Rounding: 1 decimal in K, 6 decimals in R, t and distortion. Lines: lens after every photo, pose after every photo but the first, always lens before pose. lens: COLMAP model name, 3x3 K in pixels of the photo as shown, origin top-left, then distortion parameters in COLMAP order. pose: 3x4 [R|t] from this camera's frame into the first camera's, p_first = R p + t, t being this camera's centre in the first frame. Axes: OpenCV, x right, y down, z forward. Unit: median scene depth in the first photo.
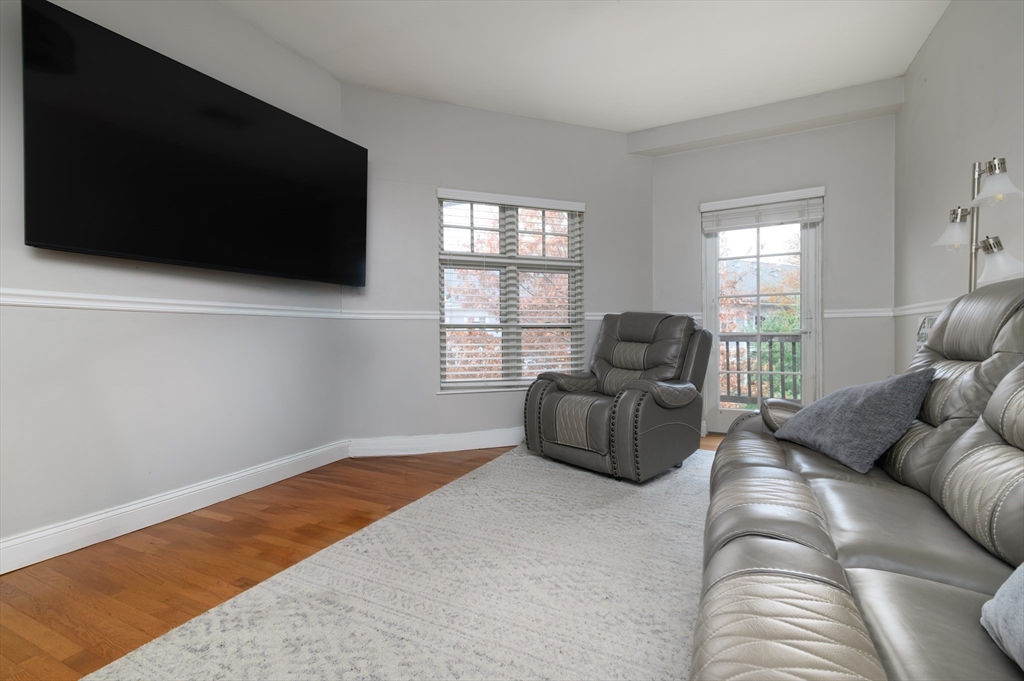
lens RADIAL K [[462.4, 0, 510.9], [0, 462.4, 336.9], [0, 0, 1]] dist [0.024690, -0.000074]
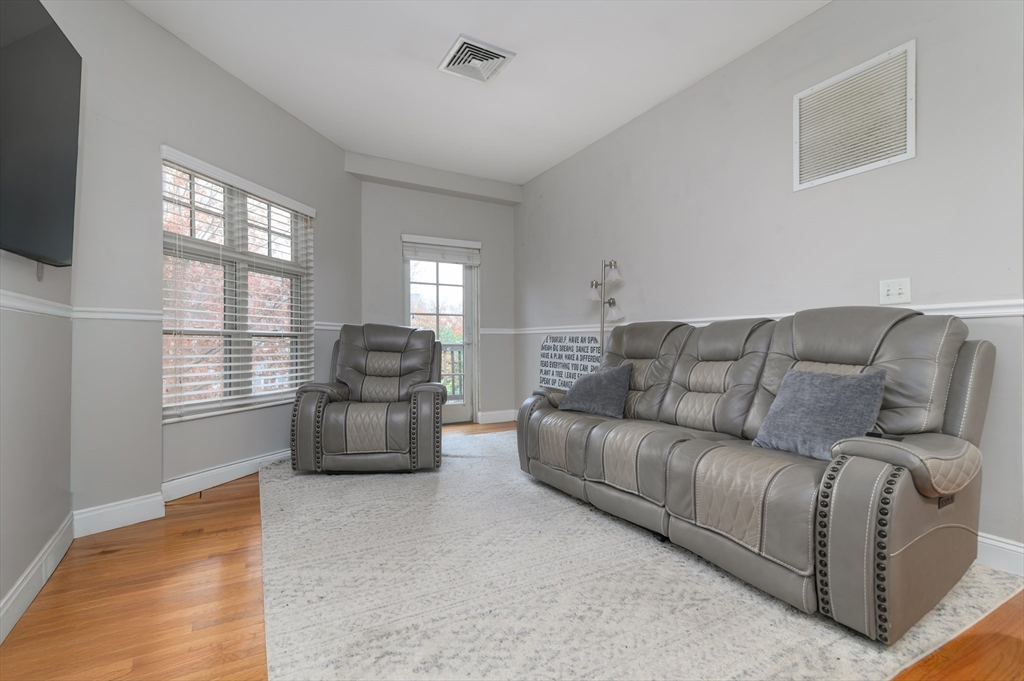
lens RADIAL K [[462.4, 0, 511.1], [0, 462.4, 344.4], [0, 0, 1]] dist [0.024690, -0.000074]
pose [[0.566775, 0.006046, 0.823851, -0.429396], [-0.004071, 0.999981, -0.004538, -0.002738], [-0.823863, -0.000782, 0.566789, 0.114572]]
